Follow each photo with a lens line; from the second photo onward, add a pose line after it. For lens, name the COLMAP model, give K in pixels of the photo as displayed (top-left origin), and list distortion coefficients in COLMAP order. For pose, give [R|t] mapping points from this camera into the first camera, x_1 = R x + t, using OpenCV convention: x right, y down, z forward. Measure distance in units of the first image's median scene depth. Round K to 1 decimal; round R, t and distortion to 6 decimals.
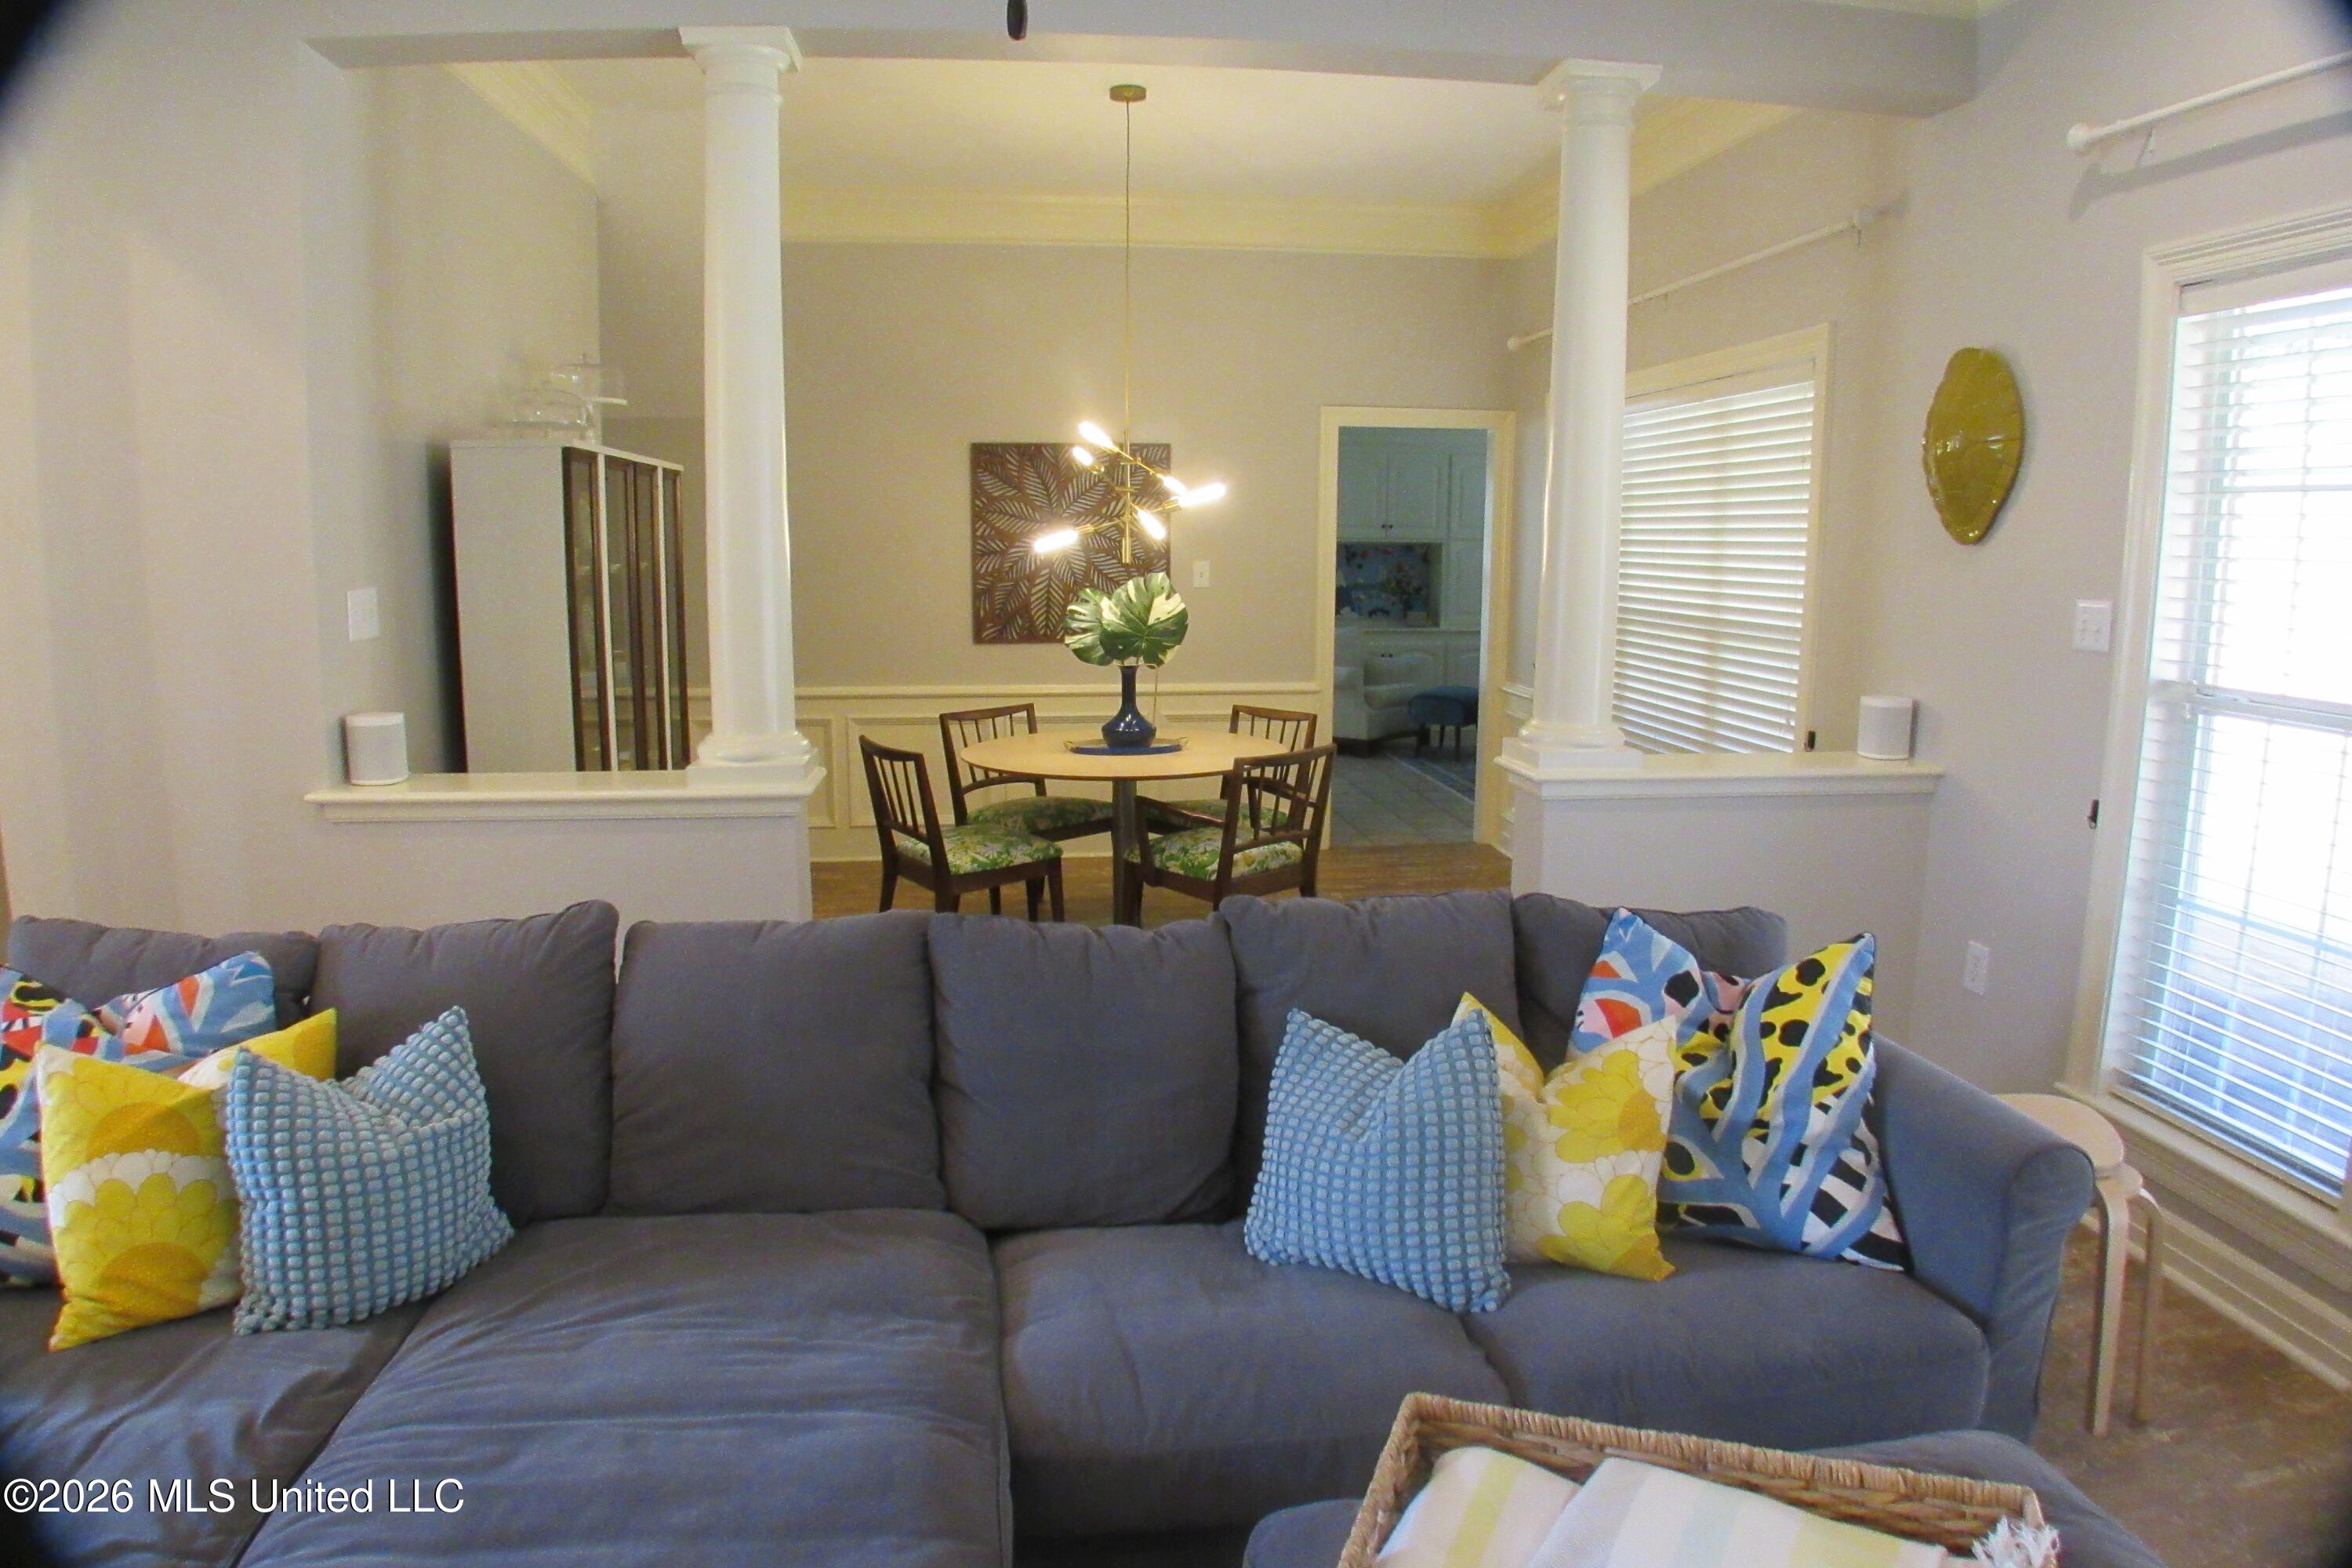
lens RADIAL K [[1462.4, 0, 1176.4], [0, 1462.4, 774.4], [0, 0, 1]] dist [-0.134634, 0.017759]
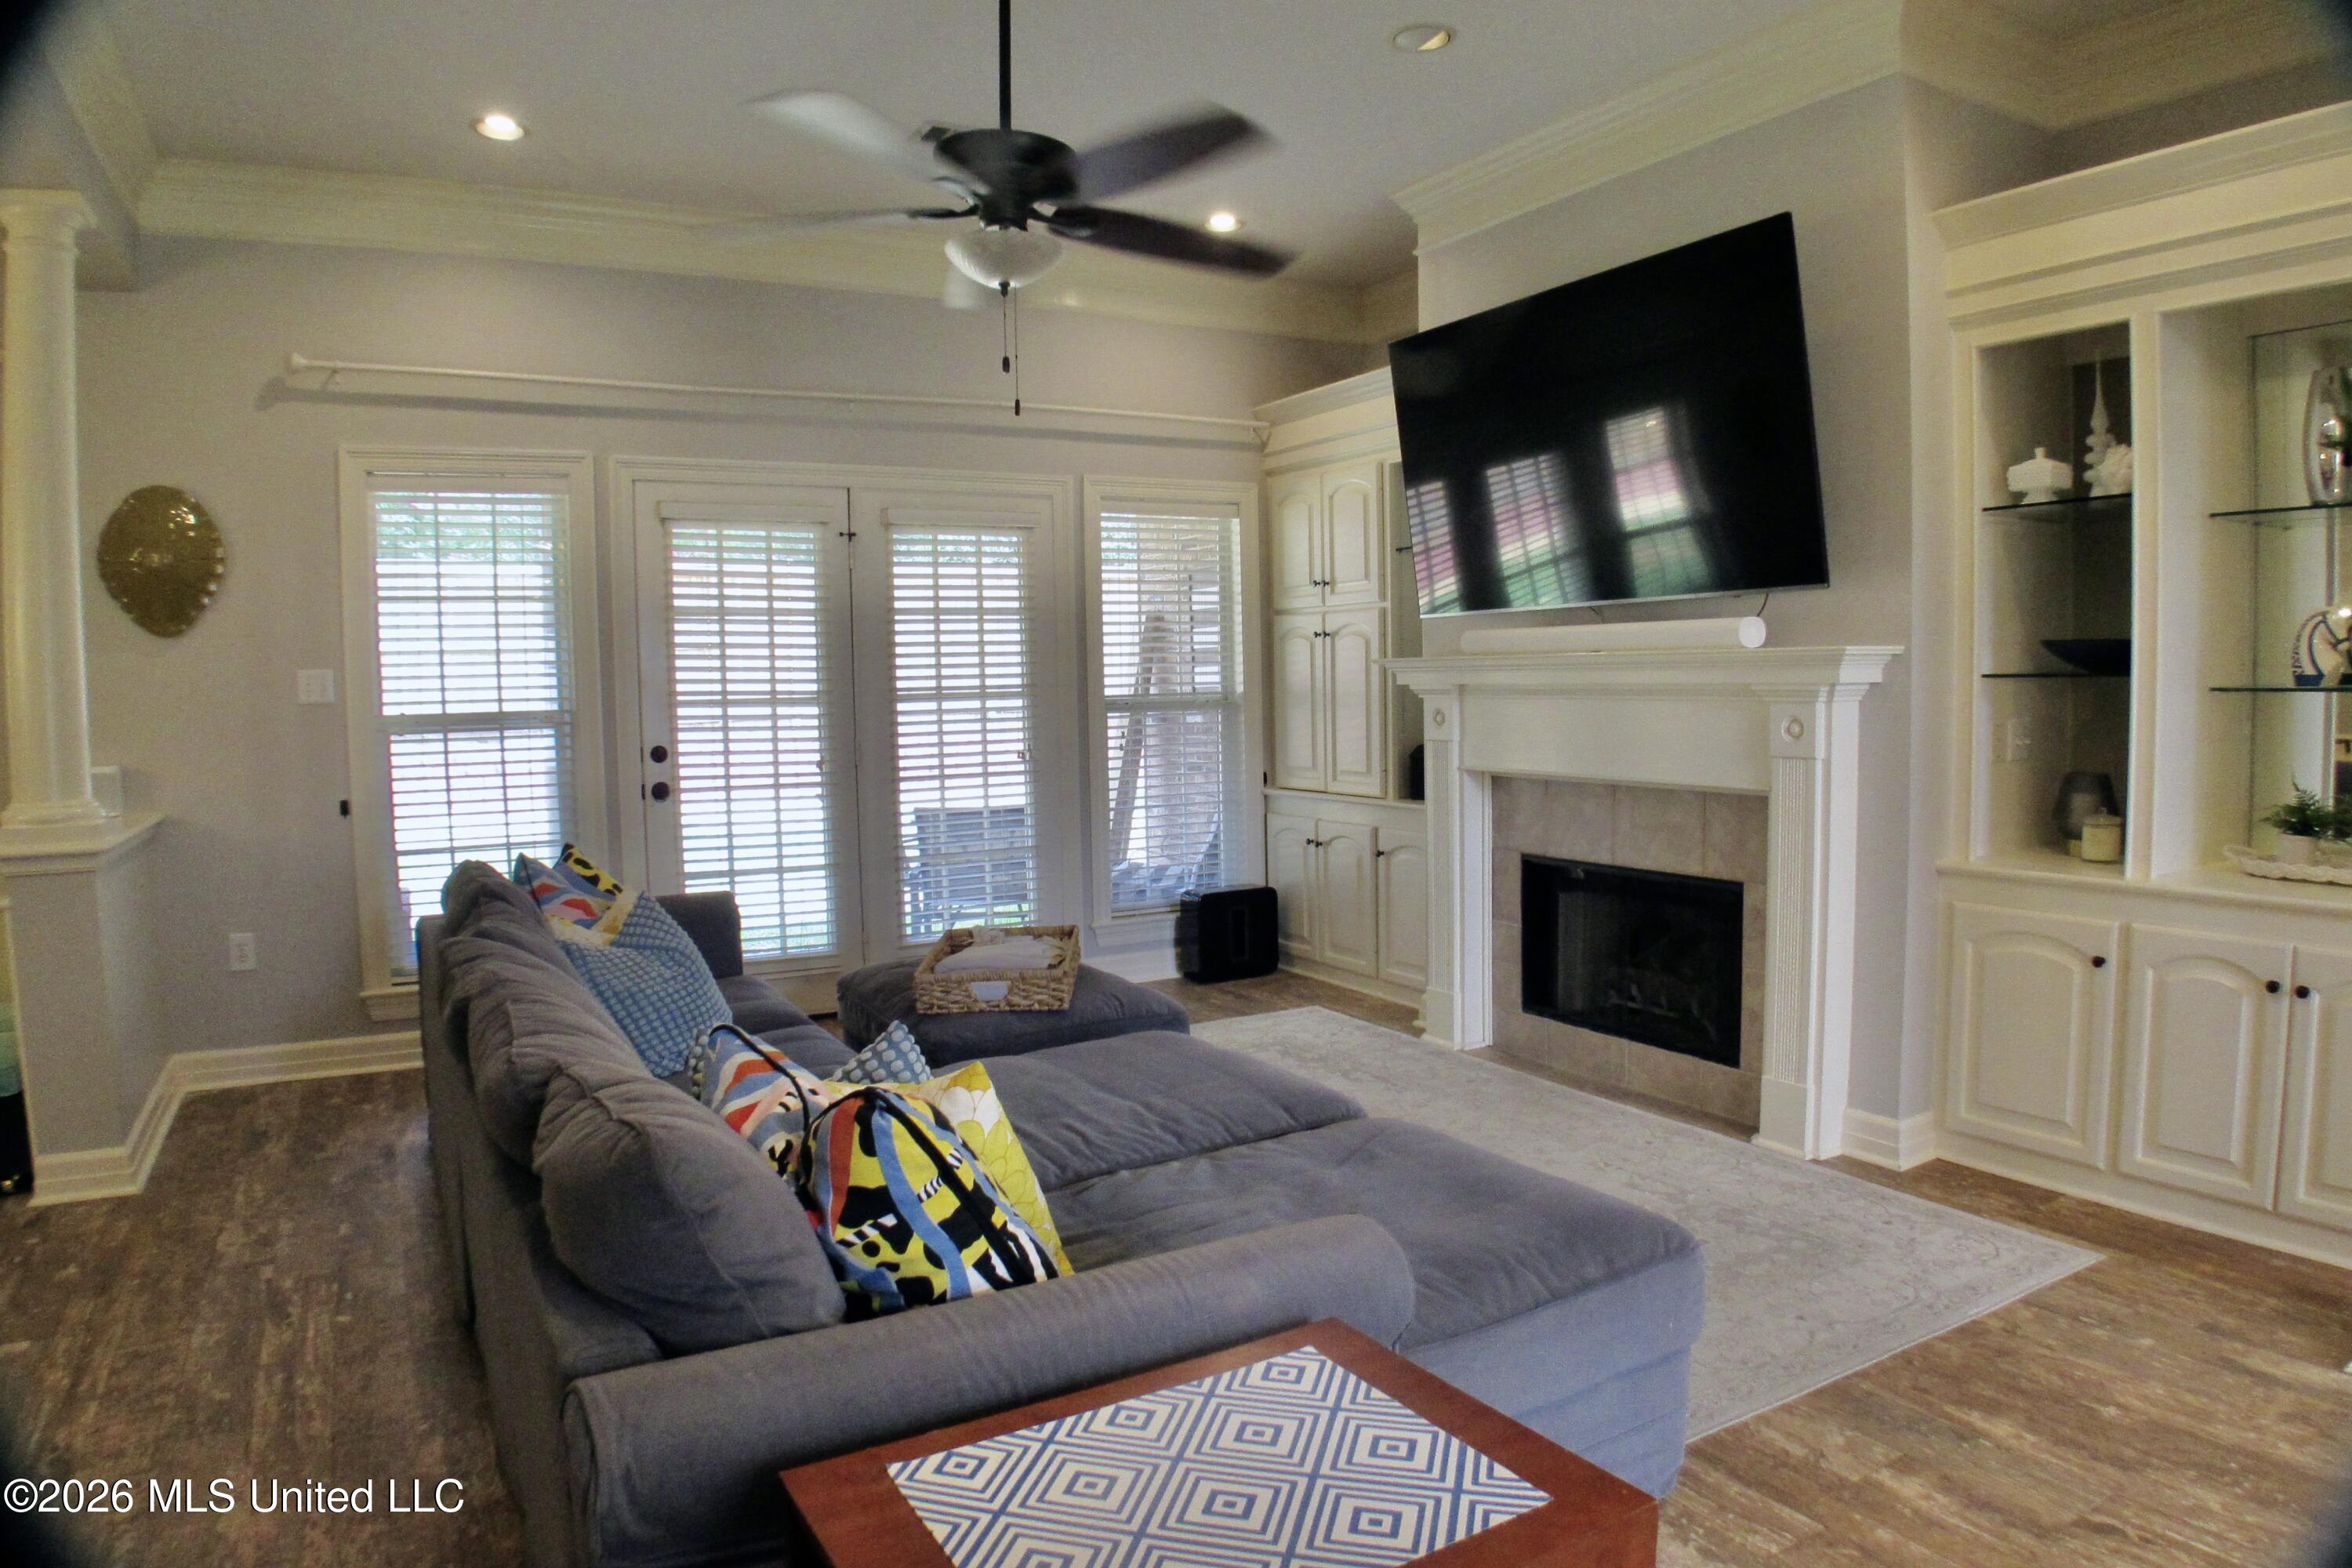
lens RADIAL K [[1460.1, 0, 1195.6], [0, 1460.1, 769.4], [0, 0, 1]] dist [-0.133318, 0.018866]
pose [[-0.396954, -0.049781, 0.916488, -1.103214], [0.162355, 0.978974, 0.123495, -0.050854], [-0.903365, 0.197818, -0.380525, 0.726814]]
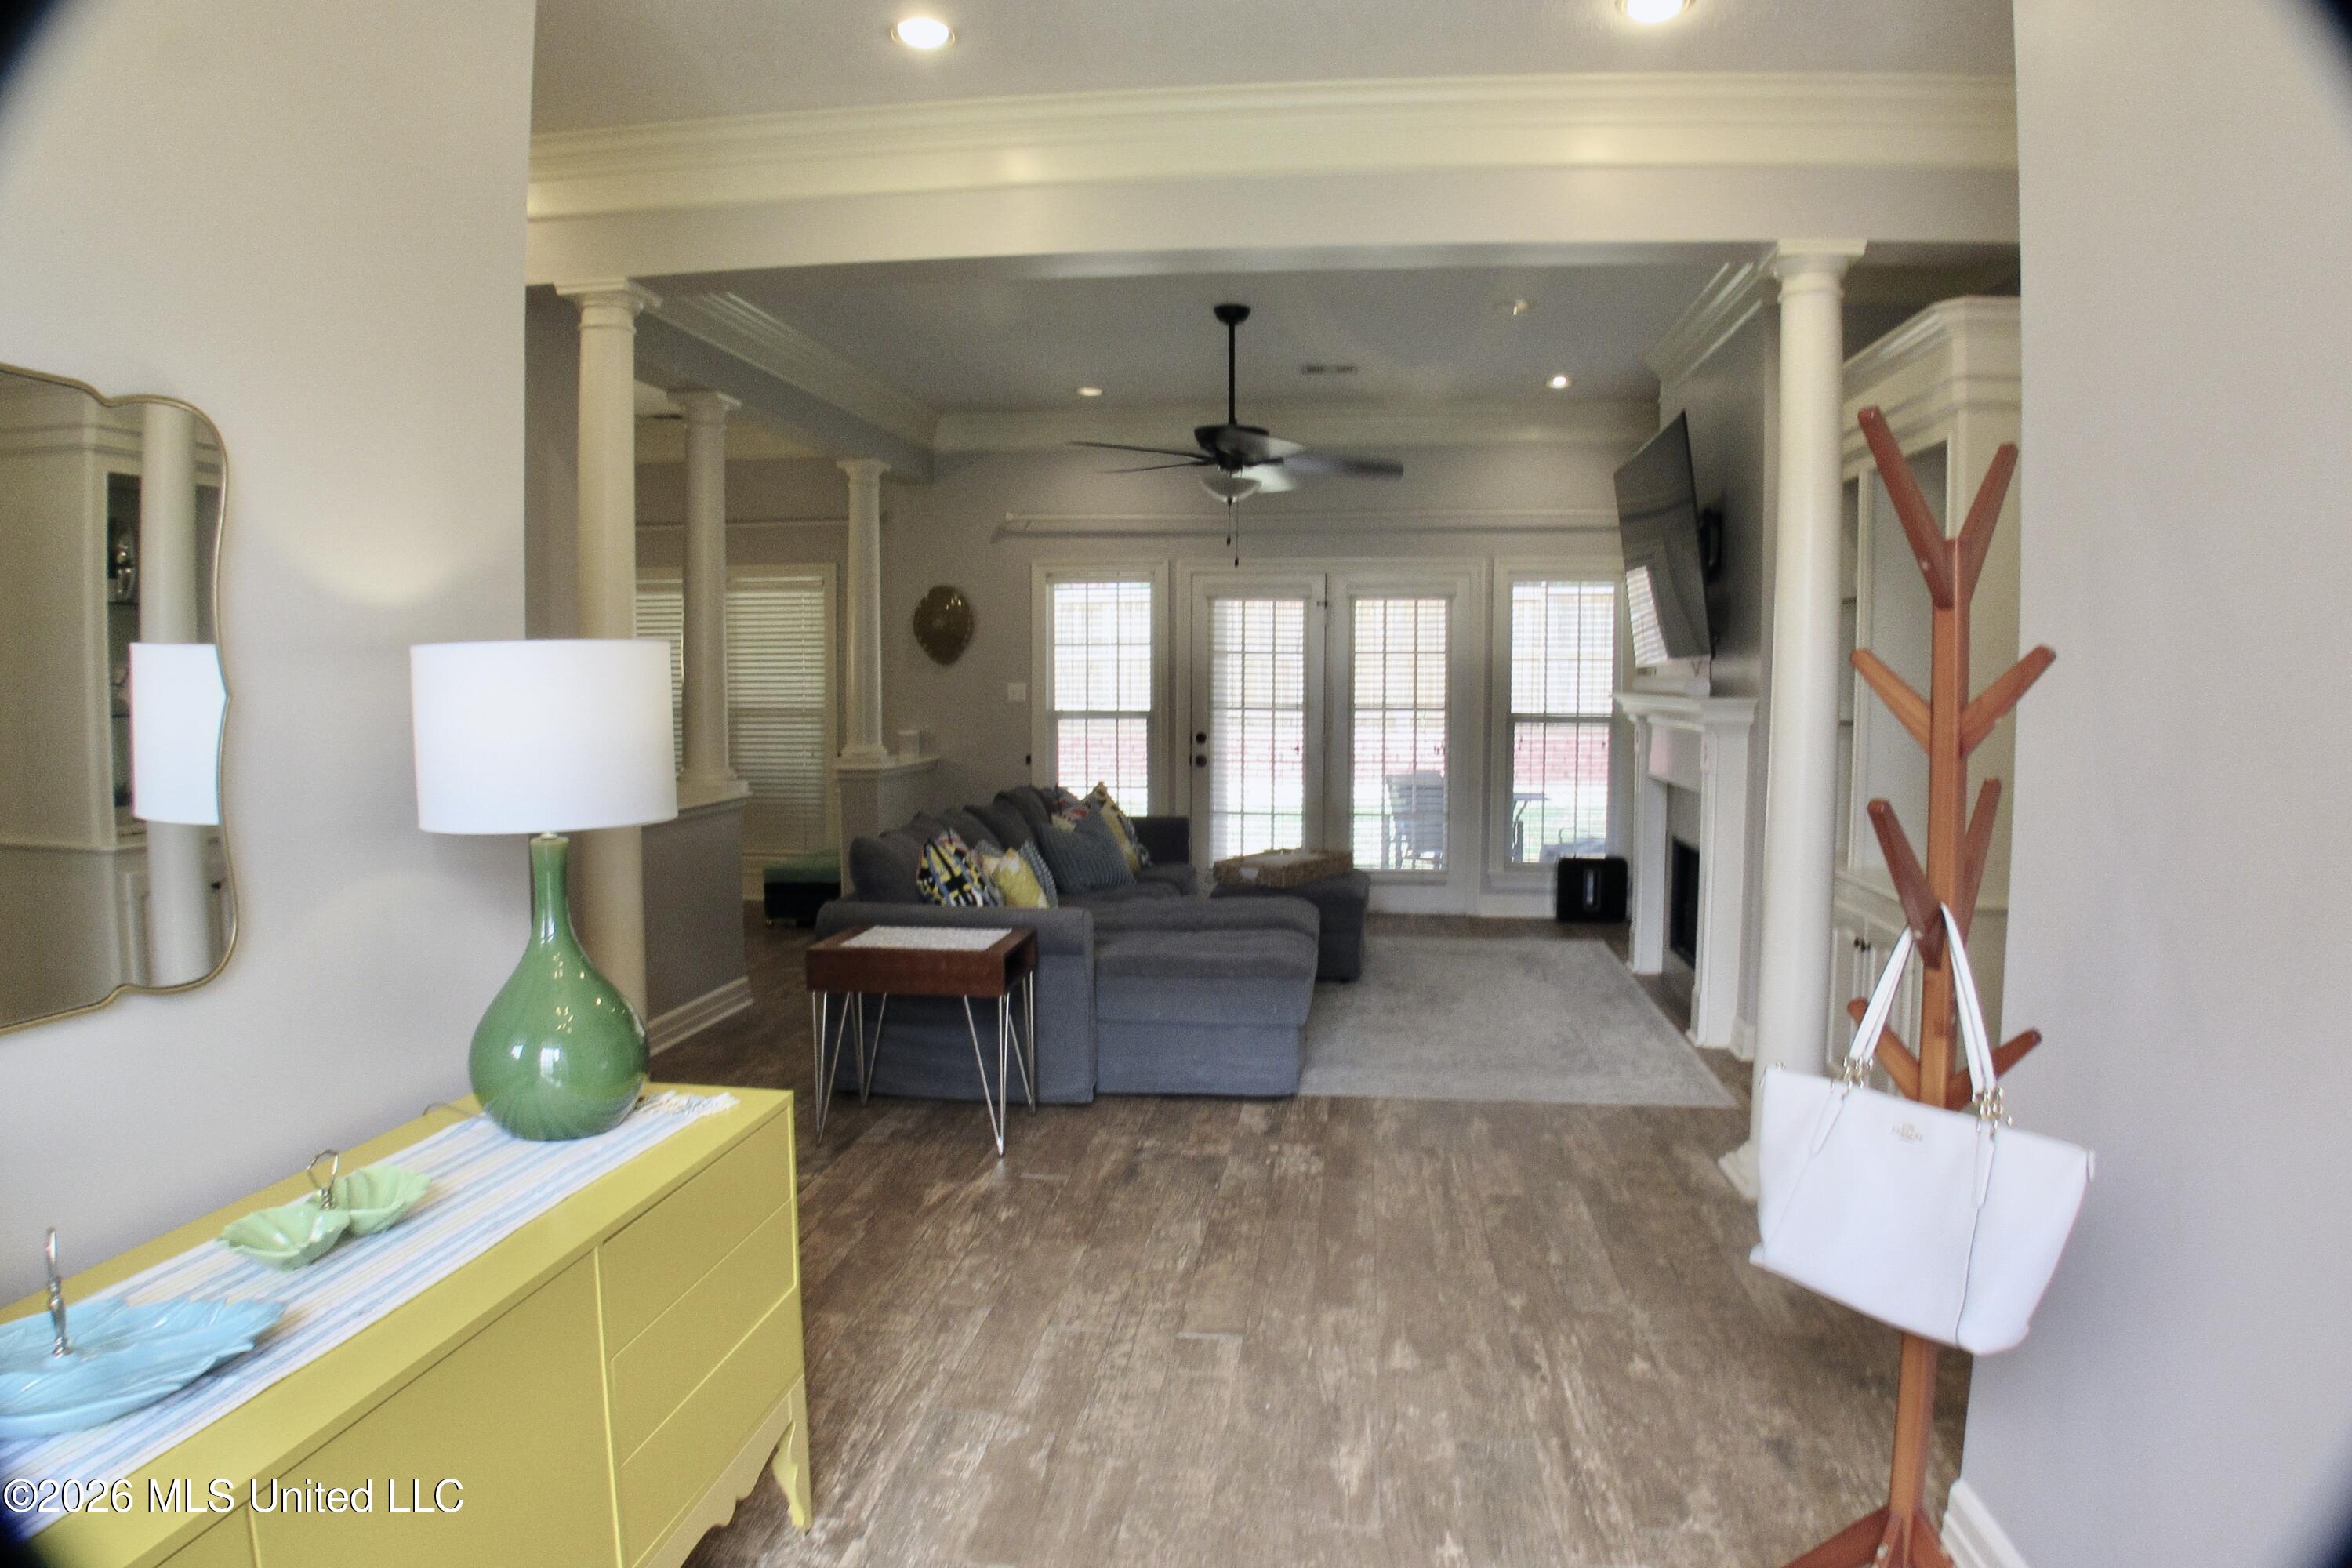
lens RADIAL K [[1456.8, 0, 1176.0], [0, 1456.8, 784.0], [0, 0, 1]] dist [-0.114915, 0.000790]
pose [[0.240620, -0.067706, 0.968255, -2.102477], [0.151080, 0.988018, 0.031543, 0.028782], [-0.958789, 0.138694, 0.247966, -0.006900]]
